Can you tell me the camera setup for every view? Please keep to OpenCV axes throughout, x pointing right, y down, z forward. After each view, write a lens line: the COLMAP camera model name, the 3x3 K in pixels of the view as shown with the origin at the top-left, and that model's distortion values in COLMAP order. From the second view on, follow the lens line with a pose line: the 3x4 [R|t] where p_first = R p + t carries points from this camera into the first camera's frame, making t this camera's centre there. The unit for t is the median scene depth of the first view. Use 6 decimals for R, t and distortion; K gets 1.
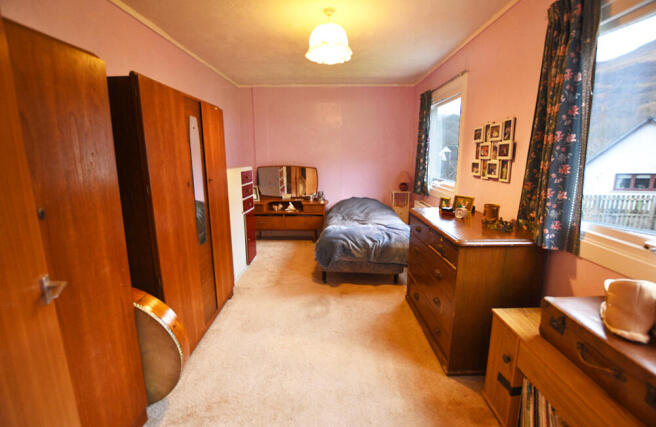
lens RADIAL K [[296.1, 0, 330.1], [0, 296.1, 212.9], [0, 0, 1]] dist [-0.027086, -0.000310]
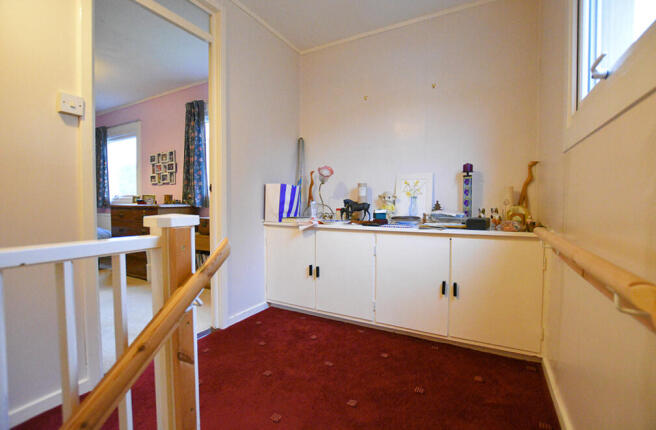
lens RADIAL K [[296.1, 0, 330.3], [0, 296.1, 213.5], [0, 0, 1]] dist [-0.027086, -0.000310]
pose [[0.477721, -0.024456, 0.878171, -0.661674], [0.163392, 0.984645, -0.061464, 0.417539], [-0.863183, 0.172849, 0.474382, -0.827445]]
